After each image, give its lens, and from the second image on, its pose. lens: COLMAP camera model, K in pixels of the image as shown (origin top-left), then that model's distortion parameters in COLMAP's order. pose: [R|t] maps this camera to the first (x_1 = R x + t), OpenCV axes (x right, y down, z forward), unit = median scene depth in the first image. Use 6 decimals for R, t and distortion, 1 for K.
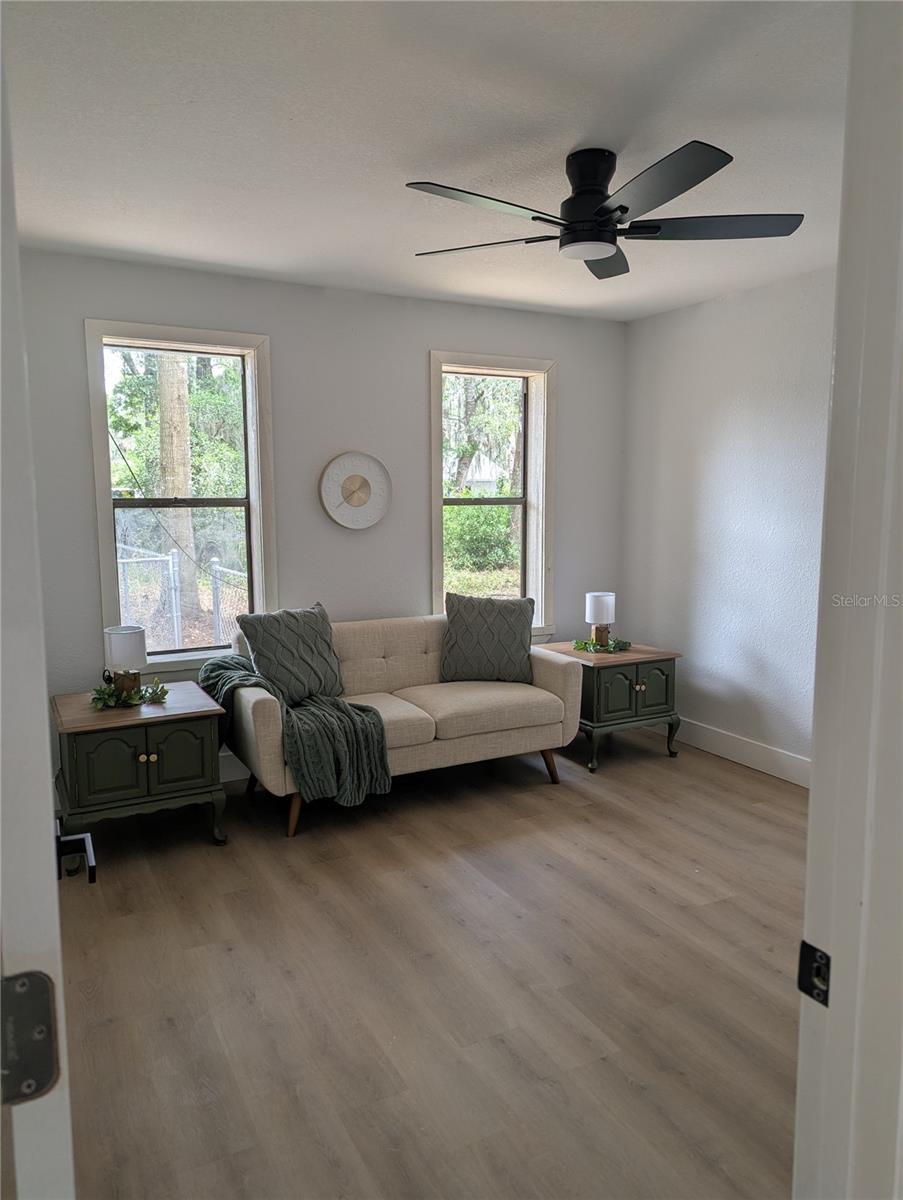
lens RADIAL K [[842.1, 0, 450.5], [0, 842.1, 593.5], [0, 0, 1]] dist [0.065361, -0.046529]
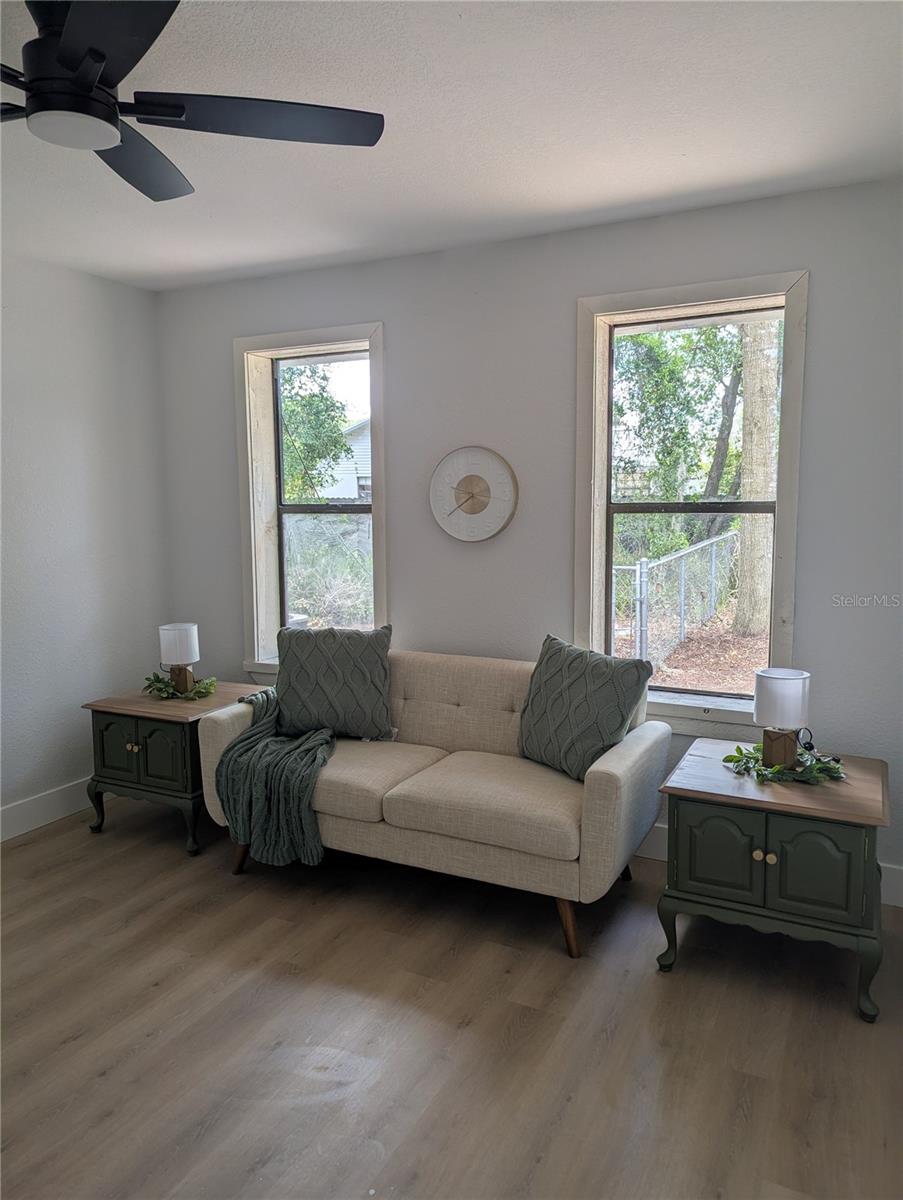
lens RADIAL K [[842.1, 0, 450.5], [0, 842.1, 593.5], [0, 0, 1]] dist [0.065361, -0.046529]
pose [[0.573974, 0.087264, -0.814210, 0.612435], [-0.091198, 0.994932, 0.042343, -0.067841], [0.813779, 0.049951, 0.579024, 0.592195]]
